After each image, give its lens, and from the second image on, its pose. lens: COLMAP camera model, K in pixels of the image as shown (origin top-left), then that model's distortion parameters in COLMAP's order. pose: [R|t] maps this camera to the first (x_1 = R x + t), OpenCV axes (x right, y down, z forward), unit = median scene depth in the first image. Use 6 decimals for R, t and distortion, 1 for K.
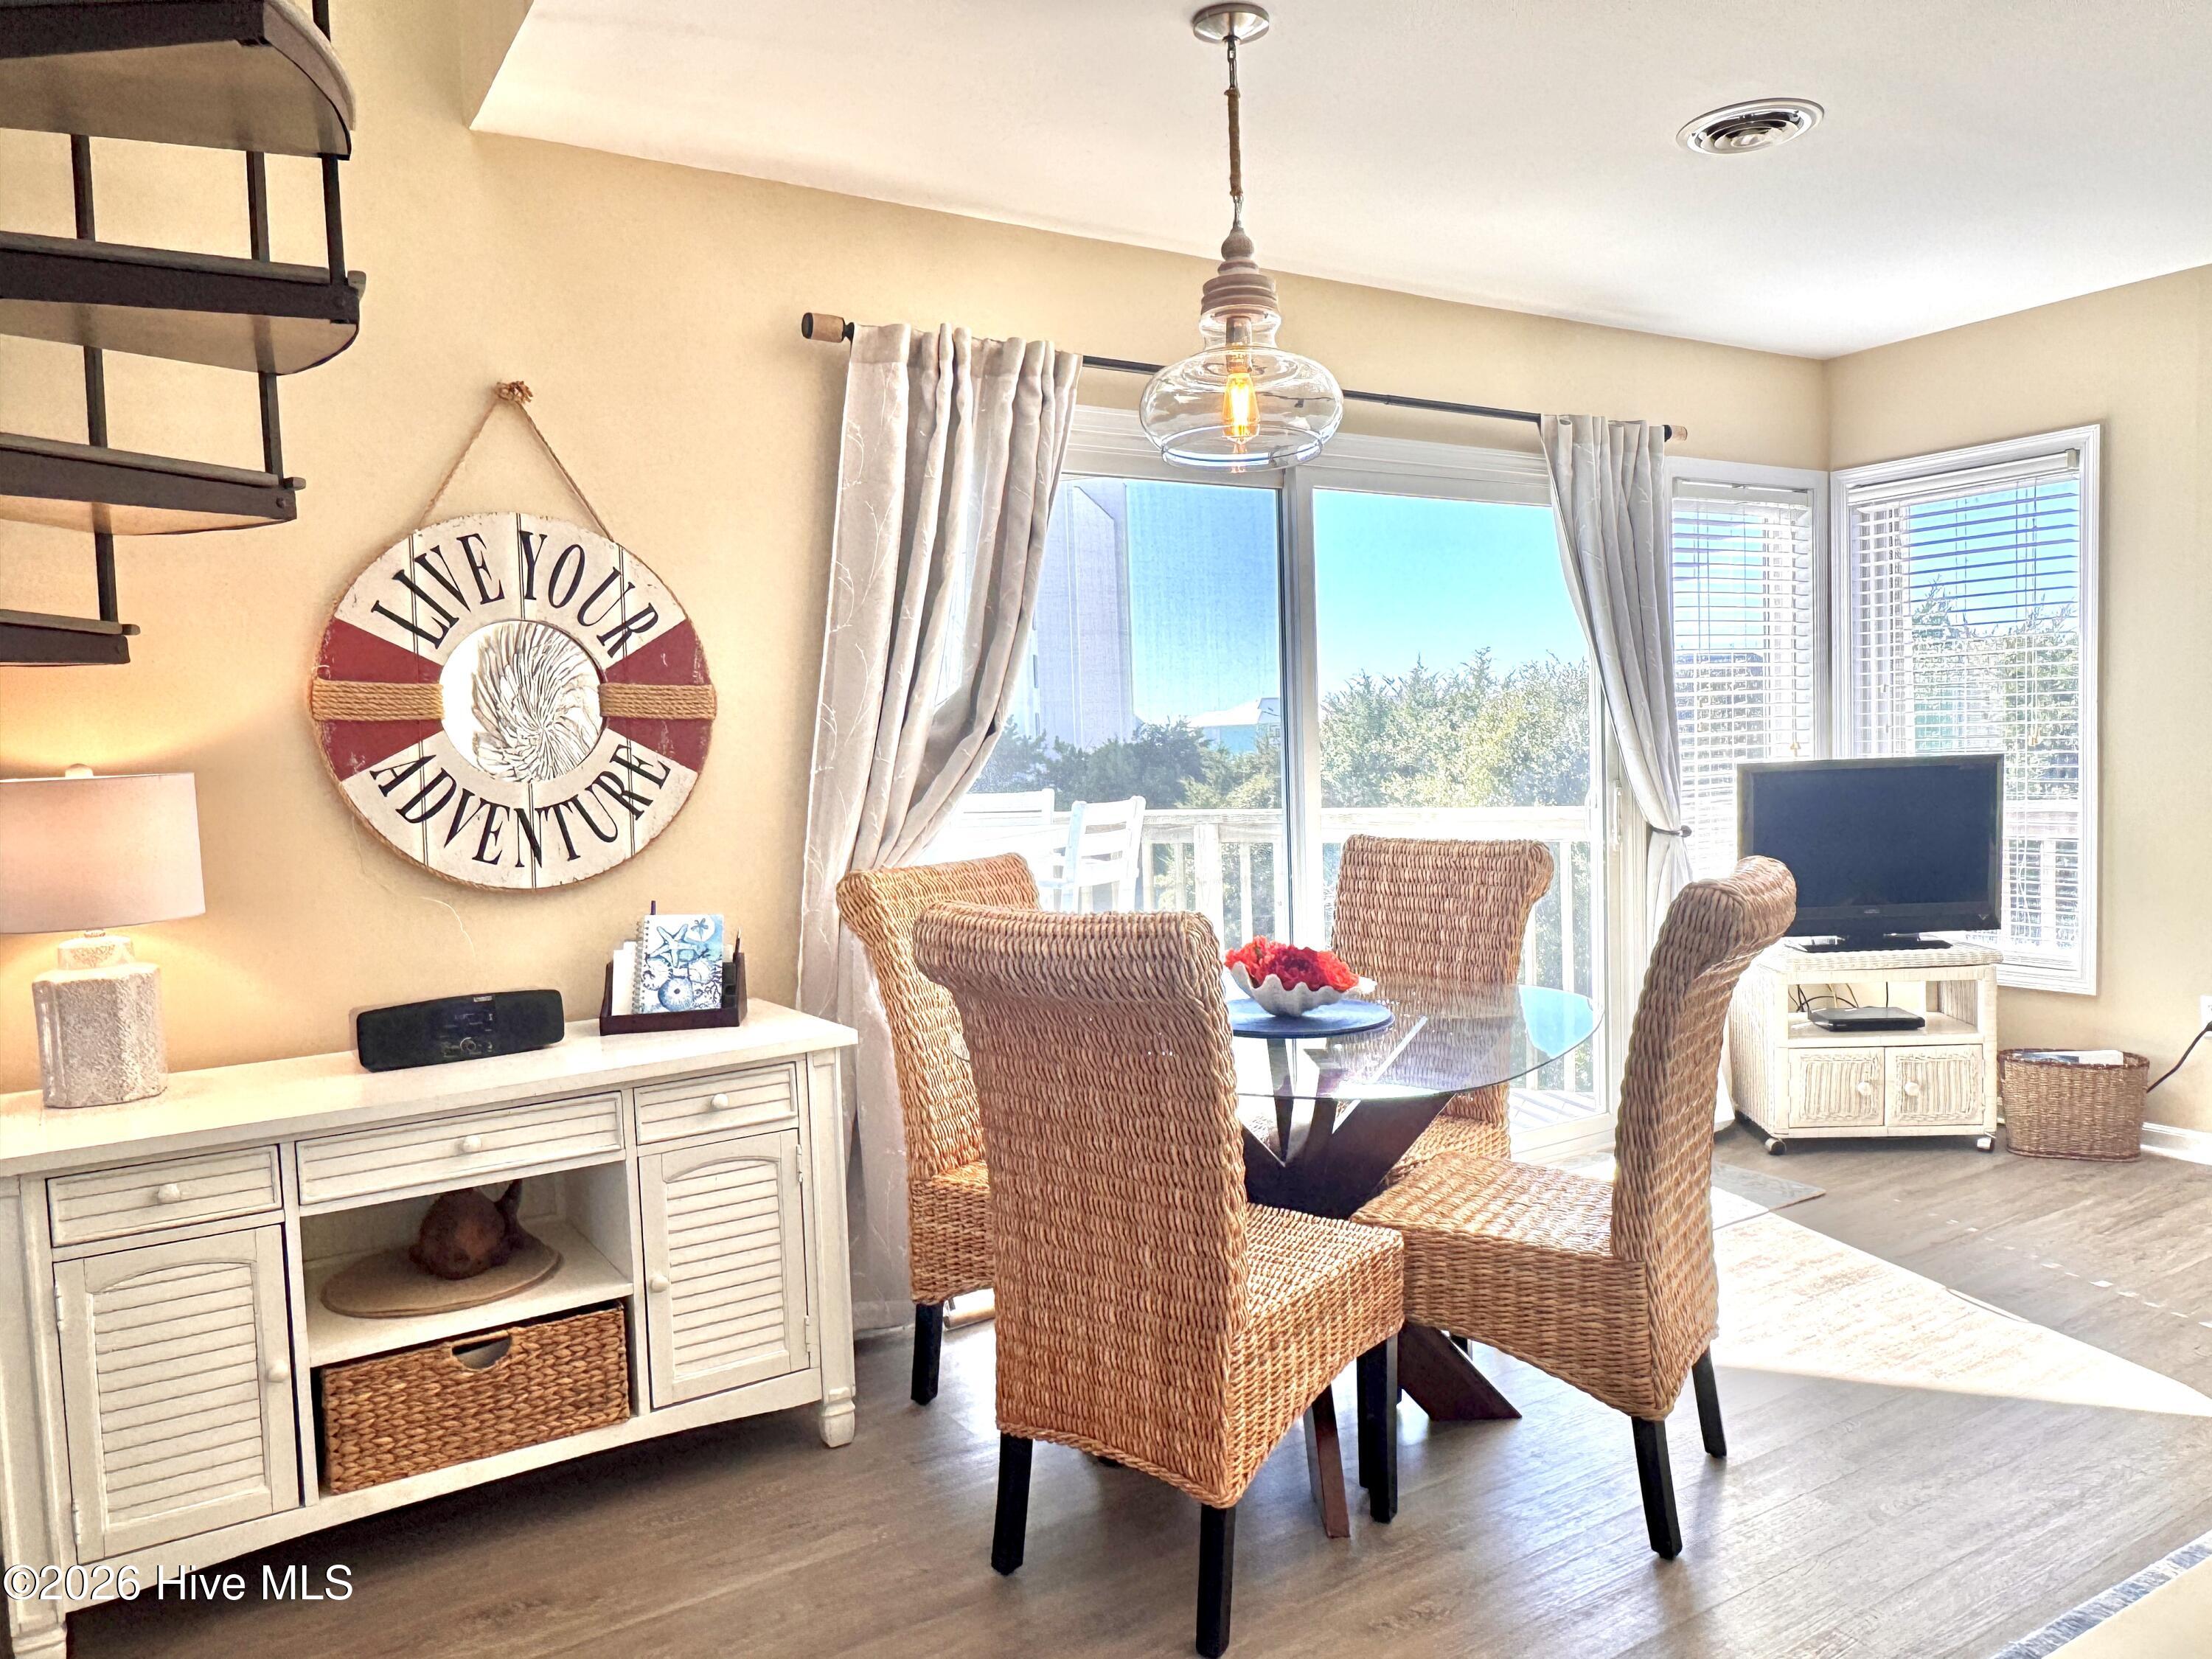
lens RADIAL K [[1555.6, 0, 1123.1], [0, 1555.6, 834.5], [0, 0, 1]] dist [-0.000990, 0.002247]
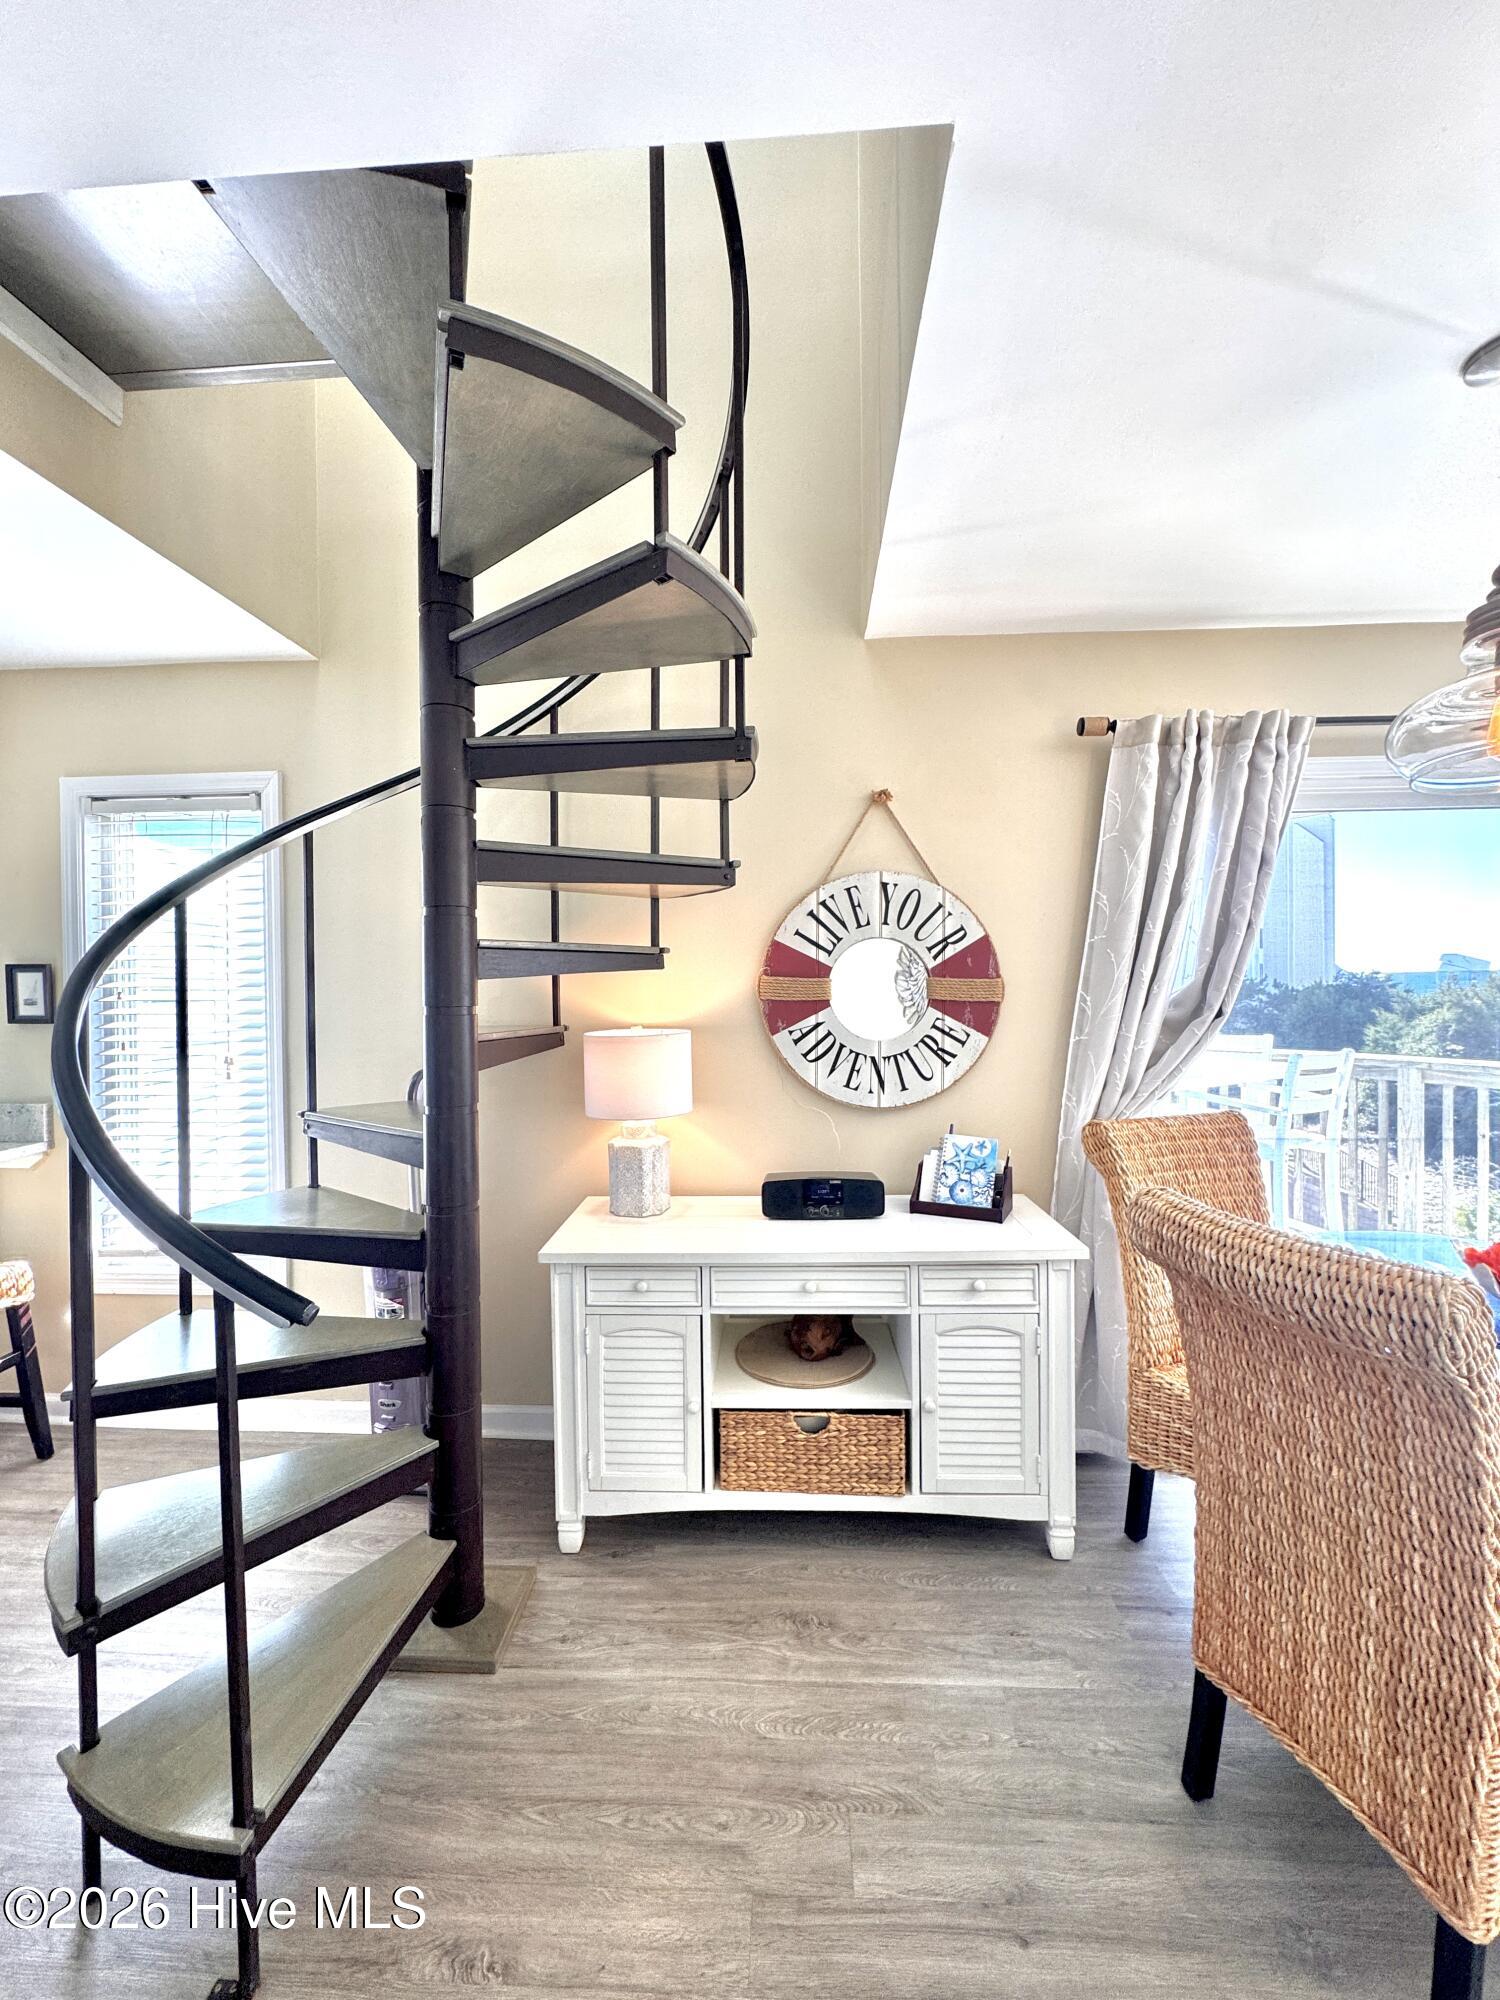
lens RADIAL K [[809.1, 0, 740.9], [0, 809.1, 998.3], [0, 0, 1]] dist [-0.001369, -0.000138]
pose [[0.809887, 0.032089, -0.585707, -0.015027], [-0.052026, 0.998497, -0.017234, -0.055267], [0.584274, 0.044429, 0.810340, 0.250943]]
